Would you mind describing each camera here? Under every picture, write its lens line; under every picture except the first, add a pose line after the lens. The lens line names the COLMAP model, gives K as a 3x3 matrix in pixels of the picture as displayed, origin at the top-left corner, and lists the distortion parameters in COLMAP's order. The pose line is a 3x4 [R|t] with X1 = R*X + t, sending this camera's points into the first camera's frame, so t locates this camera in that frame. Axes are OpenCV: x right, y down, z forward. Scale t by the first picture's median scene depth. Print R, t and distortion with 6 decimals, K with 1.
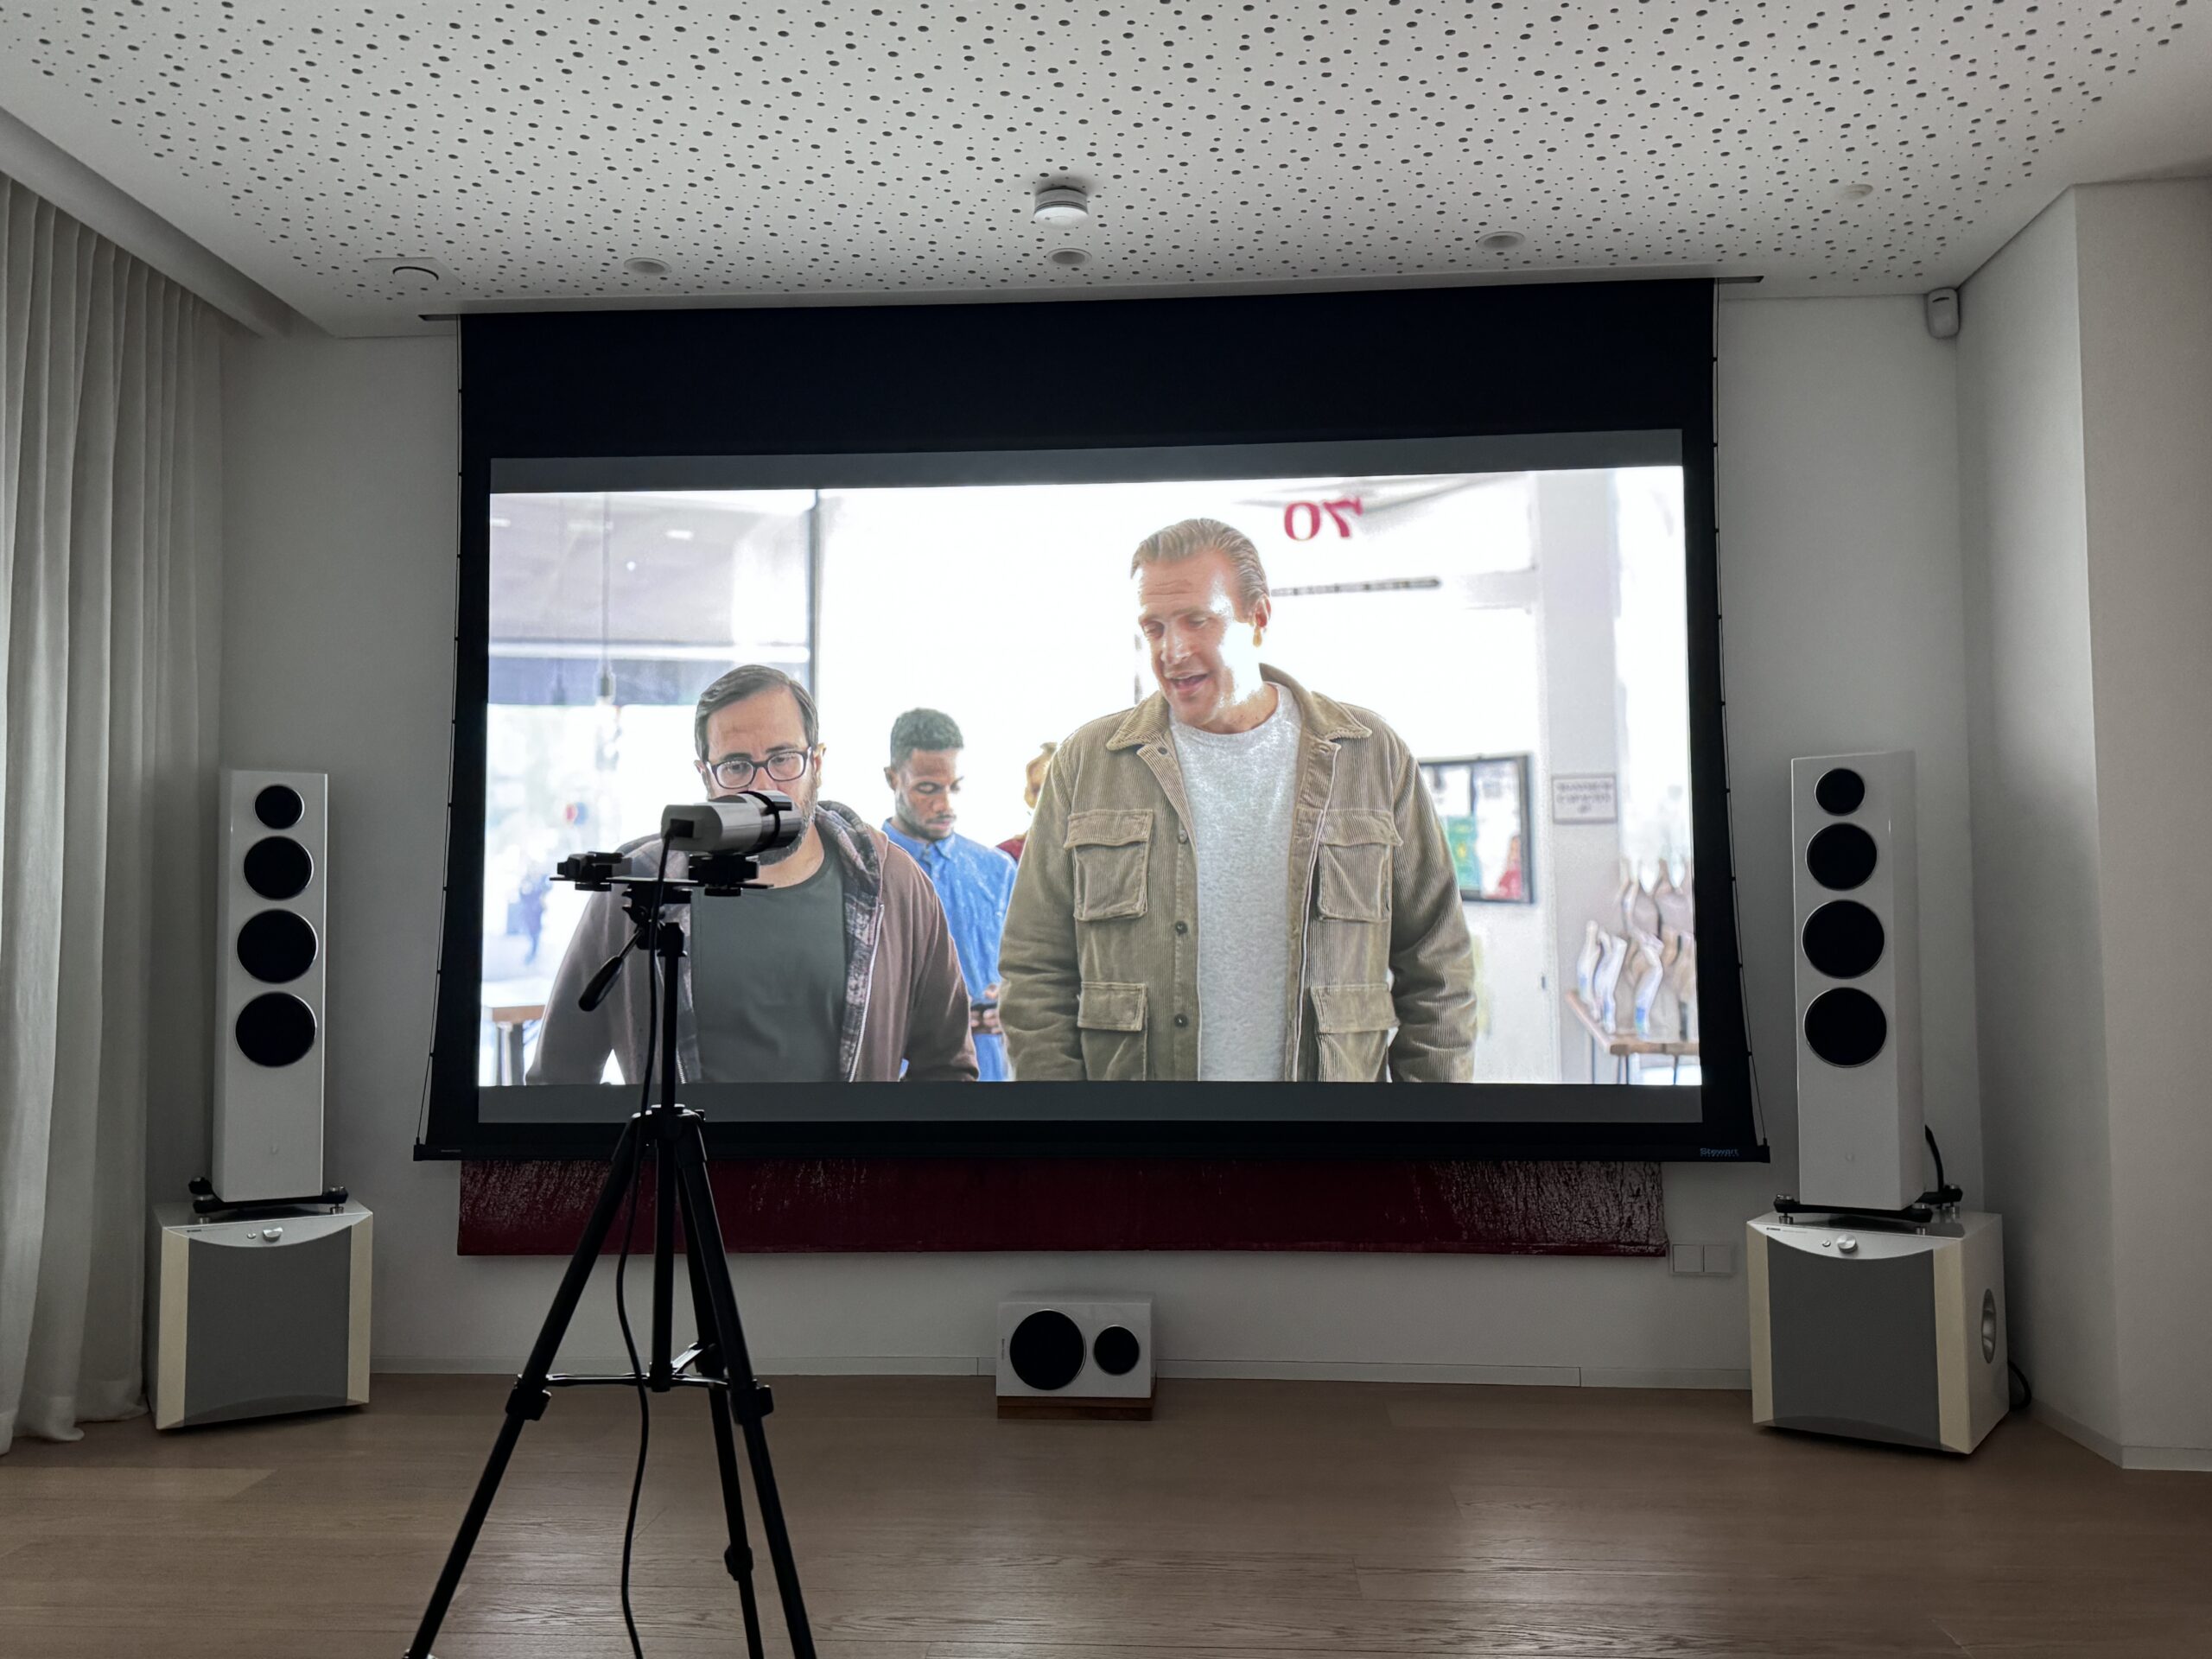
lens RADIAL K [[1792.7, 0, 1092.4], [0, 1792.7, 836.6], [0, 0, 1]] dist [0.108240, -0.154330]
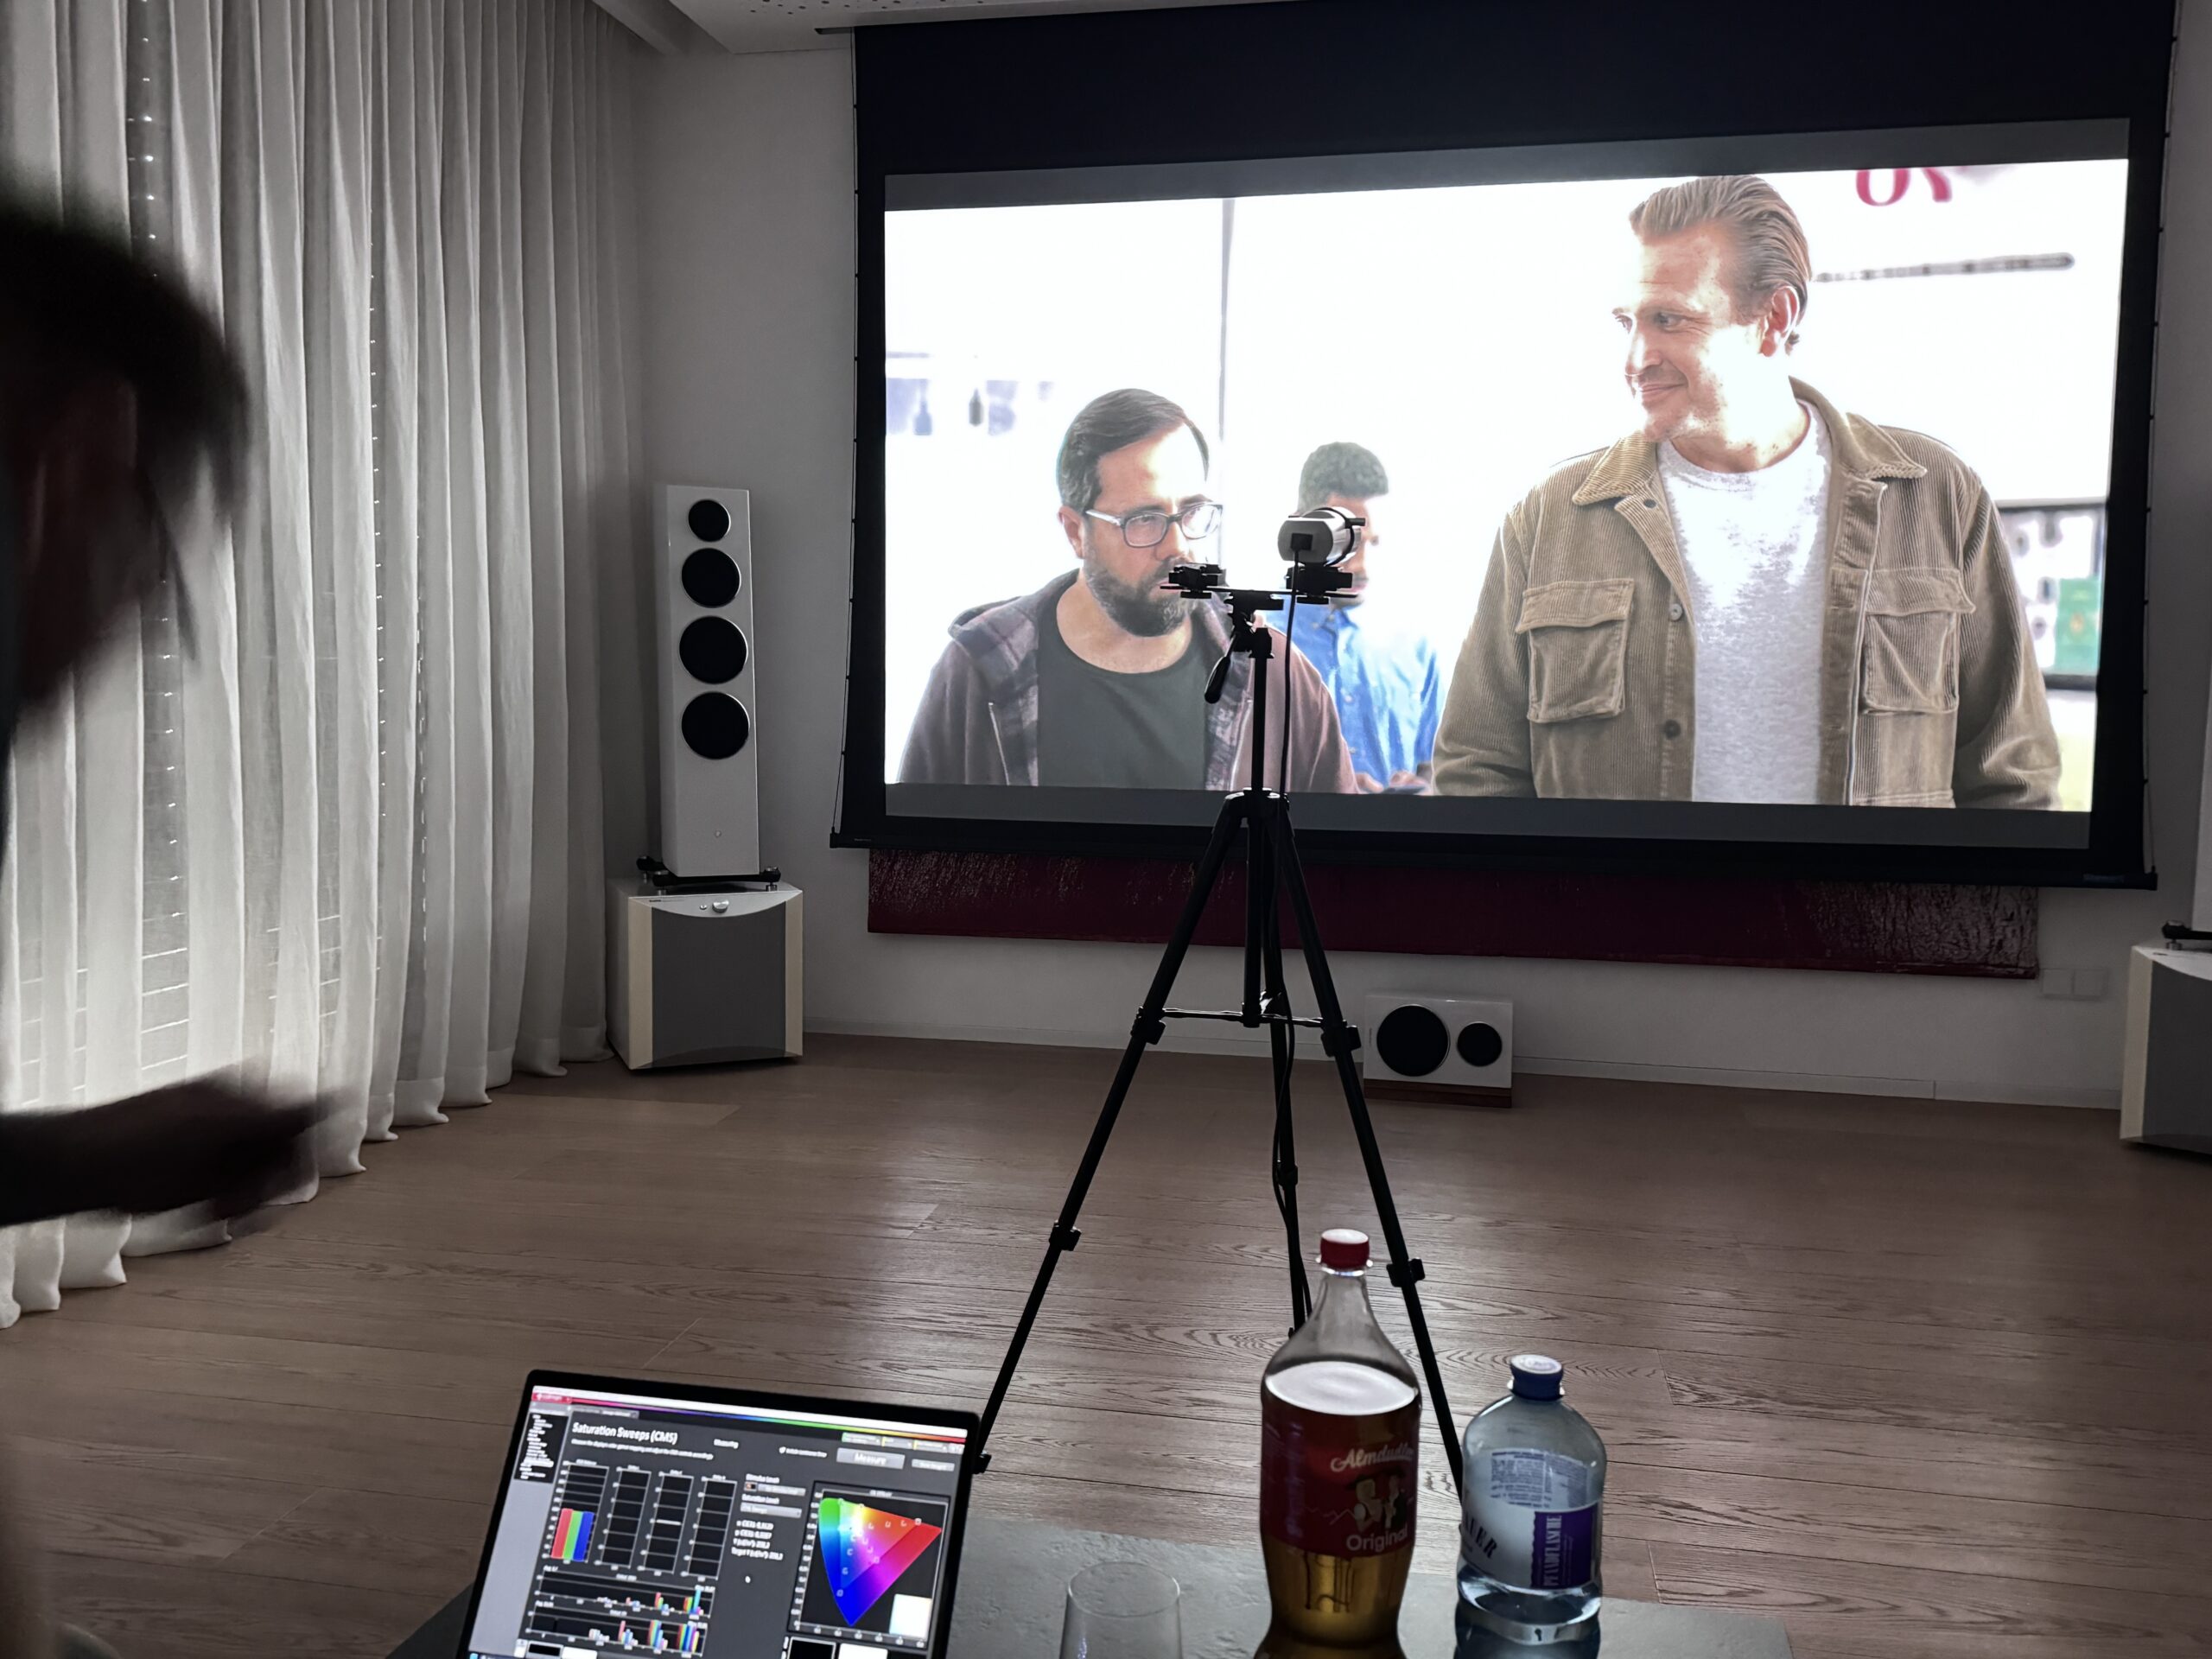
lens RADIAL K [[1792.7, 0, 1096.6], [0, 1792.7, 838.1], [0, 0, 1]] dist [0.108240, -0.154330]
pose [[0.991127, 0.029674, -0.129562, -0.074786], [-0.009316, 0.987872, 0.154988, 0.001830], [0.132590, -0.152406, 0.979384, -0.050900]]
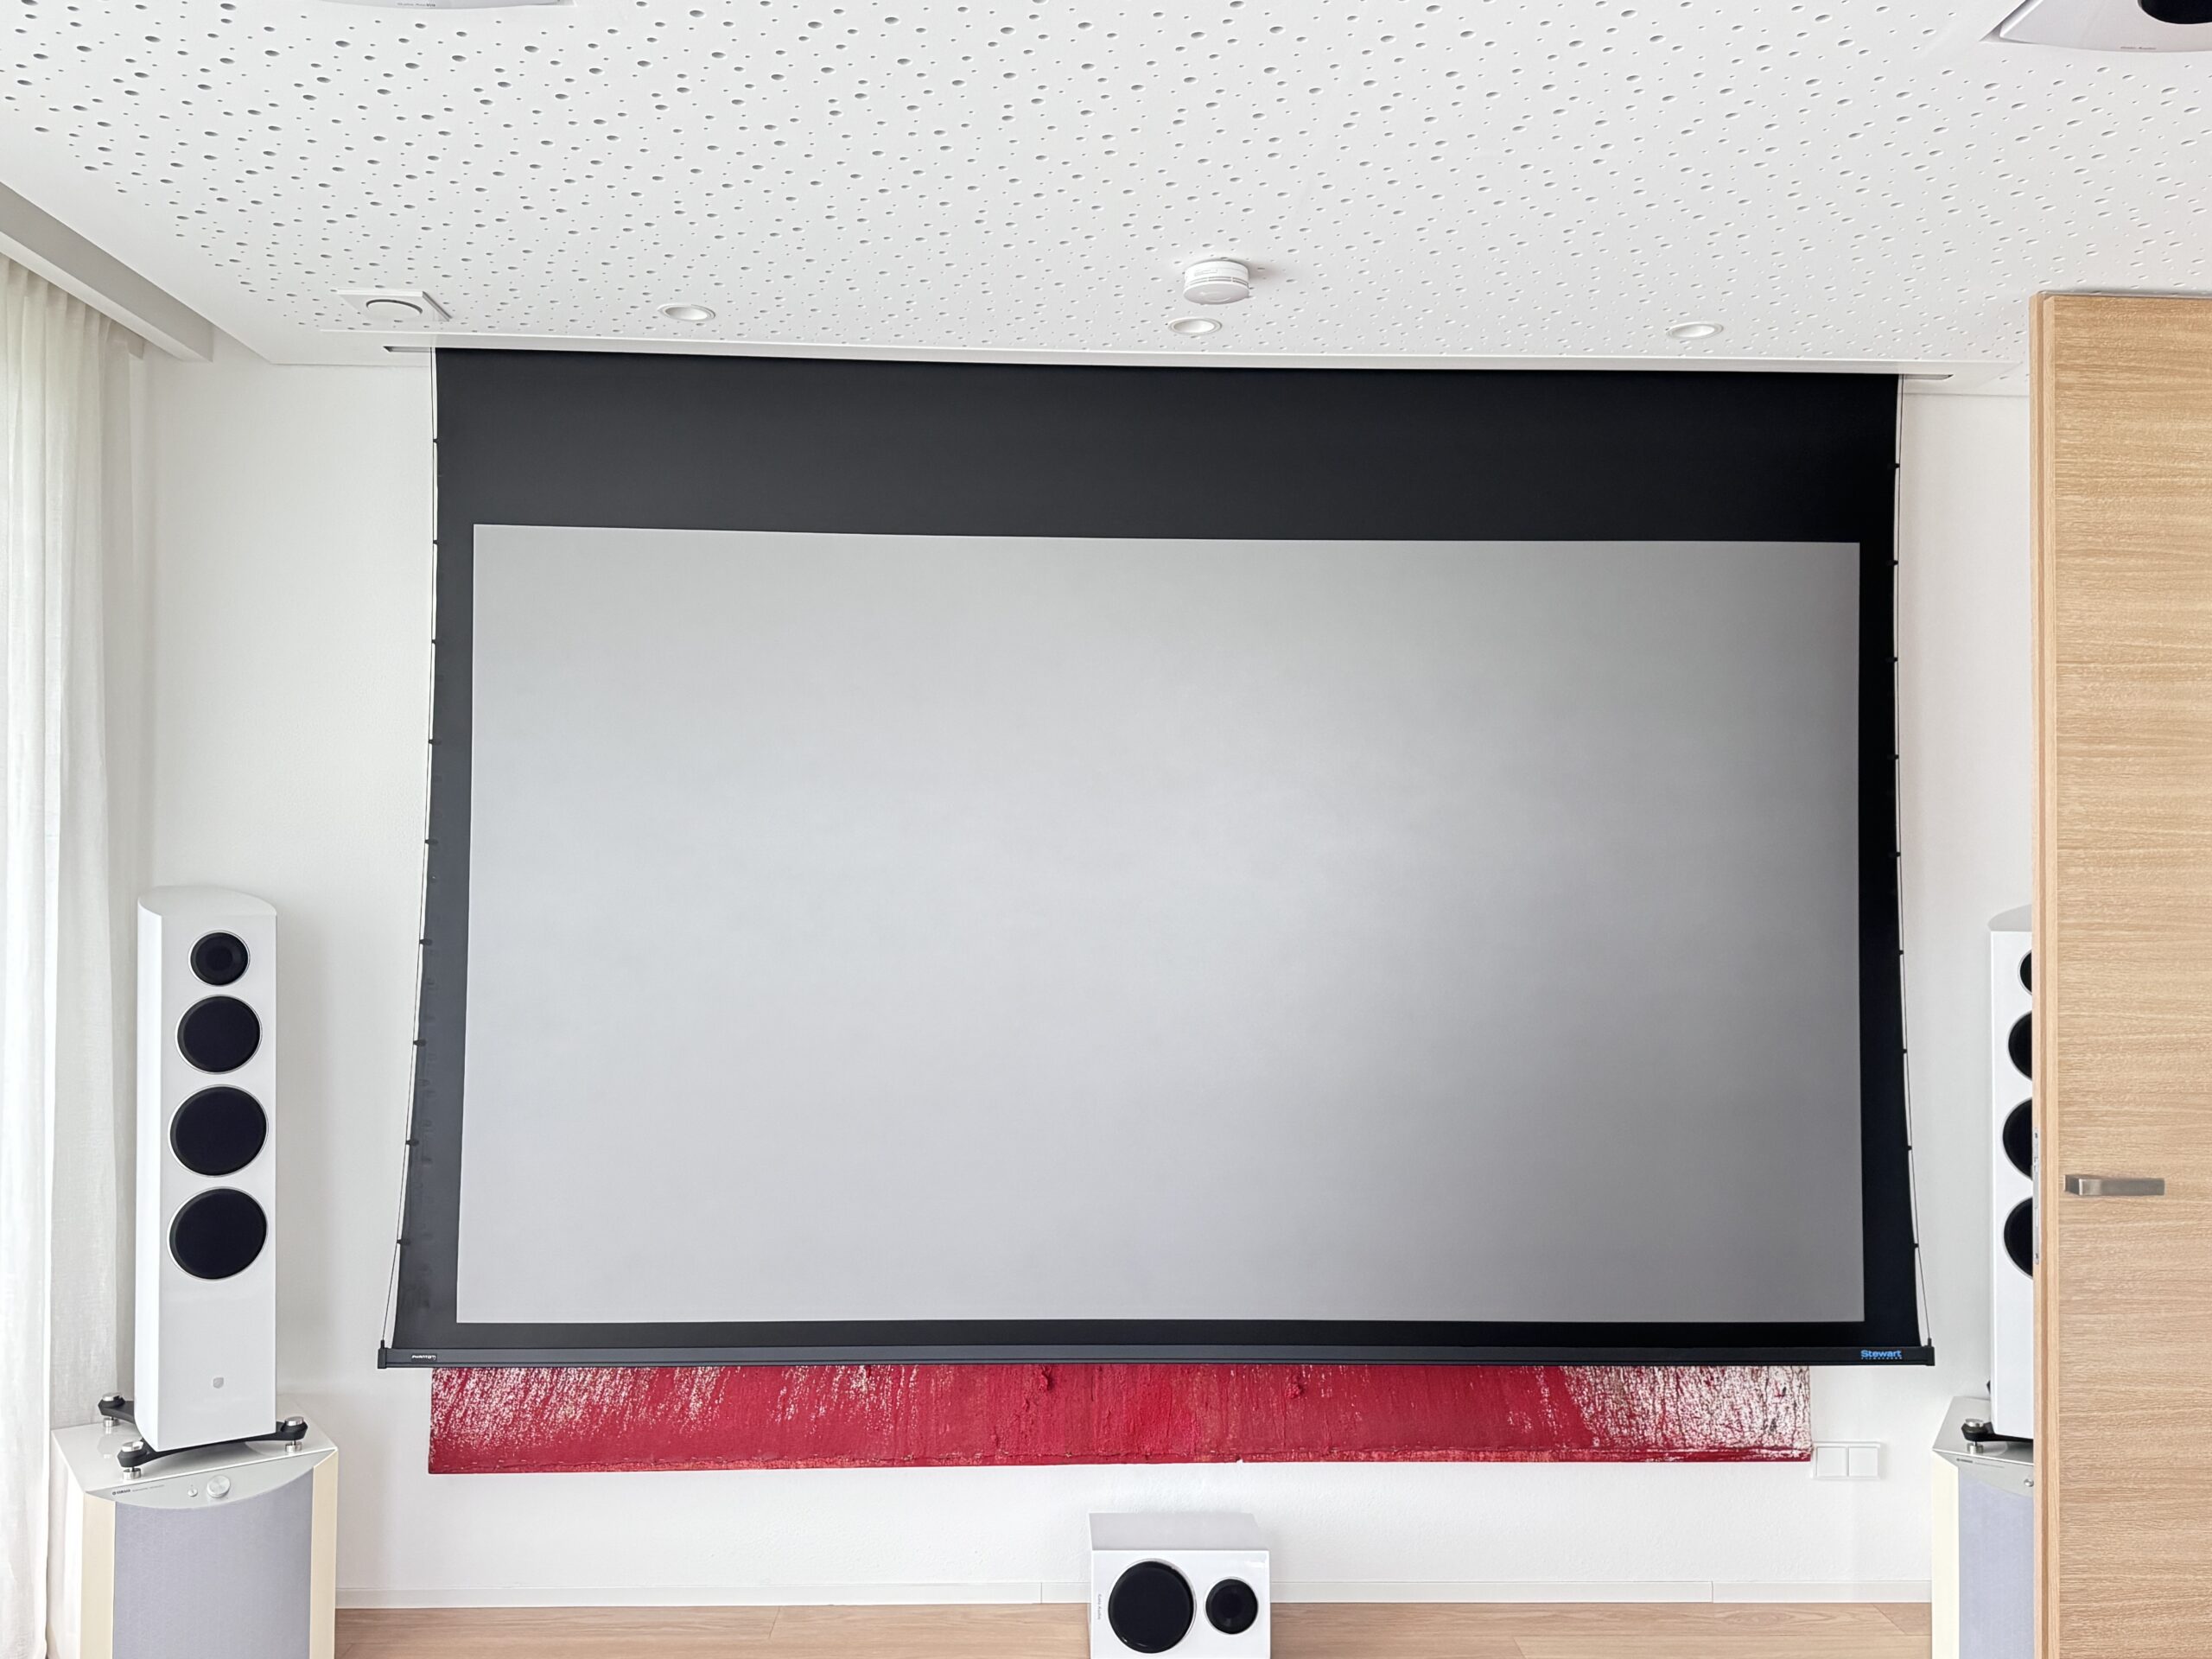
lens RADIAL K [[1792.7, 0, 1068.5], [0, 1792.7, 824.0], [0, 0, 1]] dist [0.108240, -0.154330]
pose [[0.995396, 0.014797, 0.094696, -0.147570], [-0.018151, 0.999234, 0.034656, -0.114261], [-0.094111, -0.036215, 0.994903, 0.150358]]
